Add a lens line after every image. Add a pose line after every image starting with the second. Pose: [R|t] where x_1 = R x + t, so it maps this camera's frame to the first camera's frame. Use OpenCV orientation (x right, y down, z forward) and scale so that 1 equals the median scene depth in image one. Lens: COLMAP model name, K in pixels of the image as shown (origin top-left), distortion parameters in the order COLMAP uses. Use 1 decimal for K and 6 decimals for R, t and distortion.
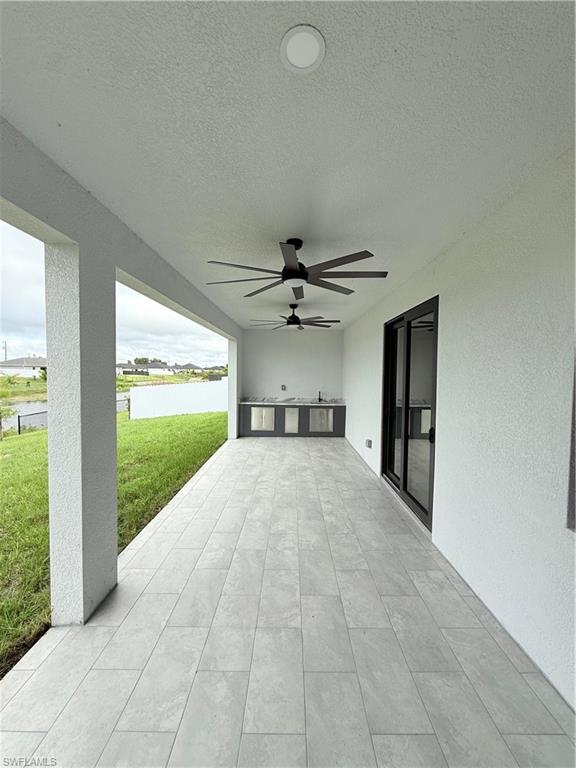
lens RADIAL K [[304.6, 0, 286.8], [0, 304.6, 385.3], [0, 0, 1]] dist [0.001760, 0.000148]
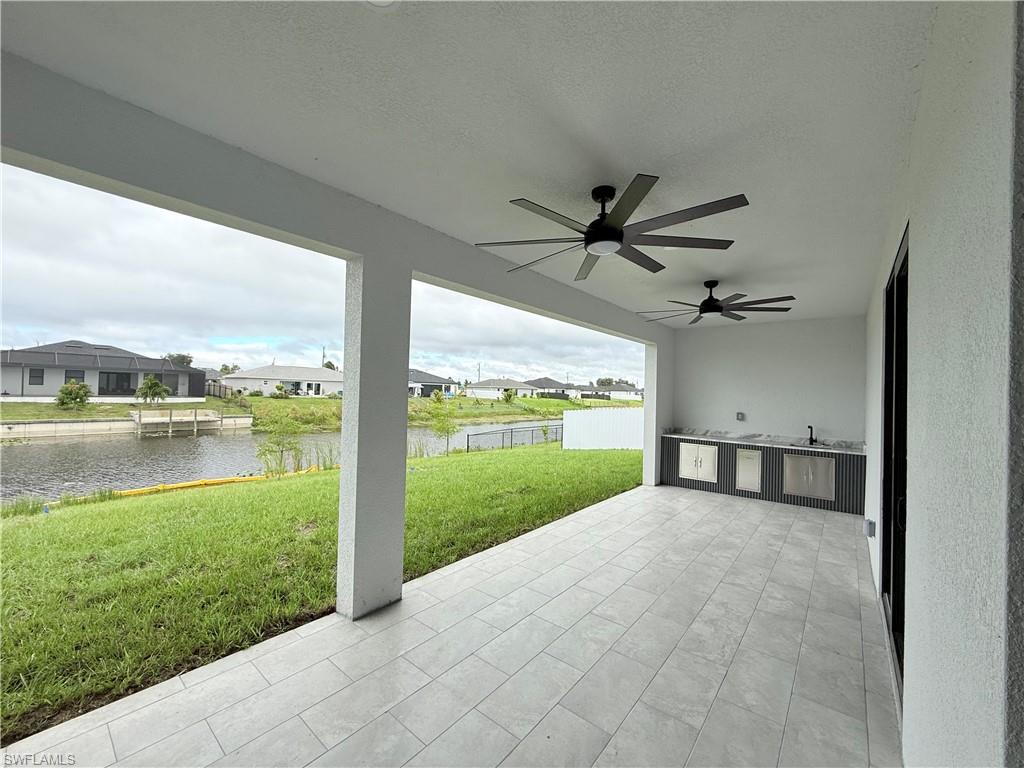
lens RADIAL K [[406.1, 0, 510.6], [0, 406.1, 390.8], [0, 0, 1]] dist [0.001760, 0.000148]
pose [[0.778496, 0.007657, -0.627603, 0.243855], [-0.044497, 0.998083, -0.043018, 0.020431], [0.626070, 0.061415, 0.777344, 0.091678]]
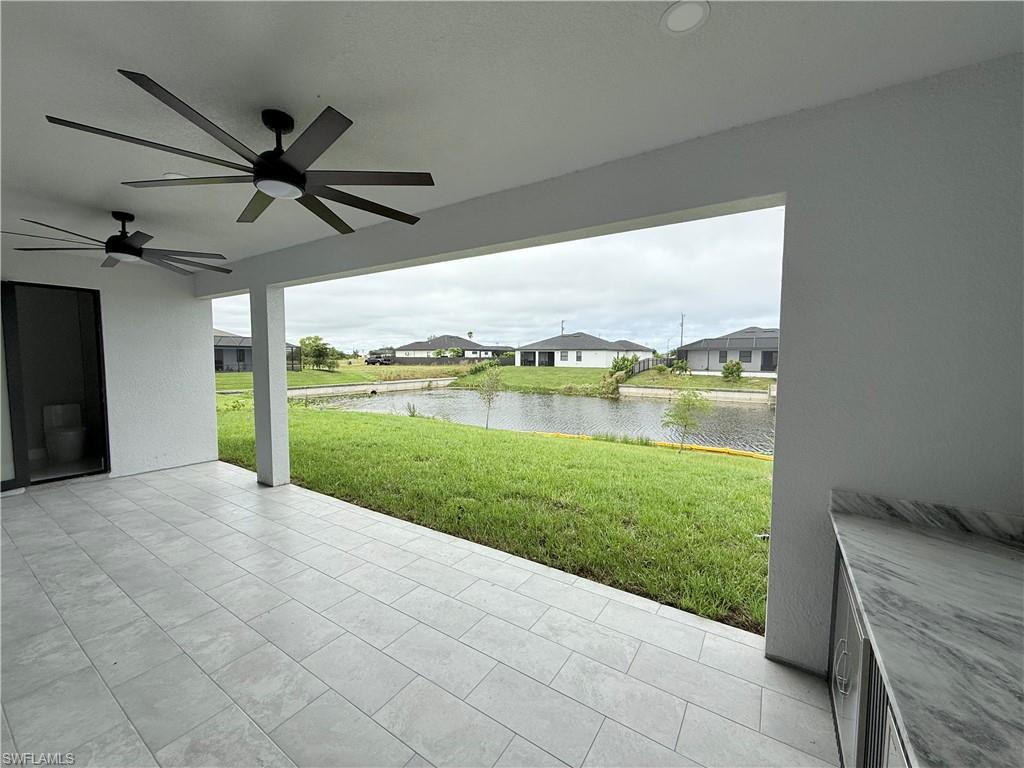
lens RADIAL K [[406.1, 0, 504.6], [0, 406.1, 383.7], [0, 0, 1]] dist [0.001760, 0.000148]
pose [[-0.539506, 0.040549, -0.841005, 0.266502], [-0.049549, 0.995580, 0.079788, -0.052857], [0.840523, 0.084717, -0.535112, 1.513438]]
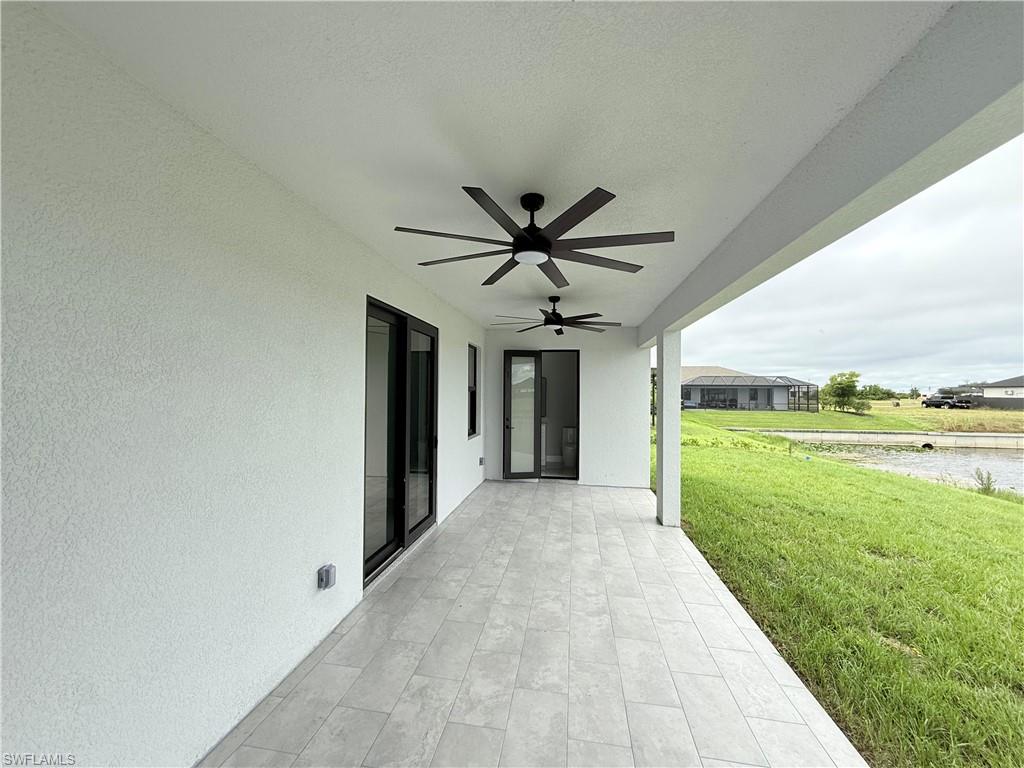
lens RADIAL K [[406.1, 0, 514.2], [0, 406.1, 384.9], [0, 0, 1]] dist [0.001760, 0.000148]
pose [[-0.991158, -0.017522, 0.131528, -0.023529], [-0.013936, 0.999507, 0.028134, -0.067629], [-0.131956, 0.026052, -0.990913, 1.570494]]
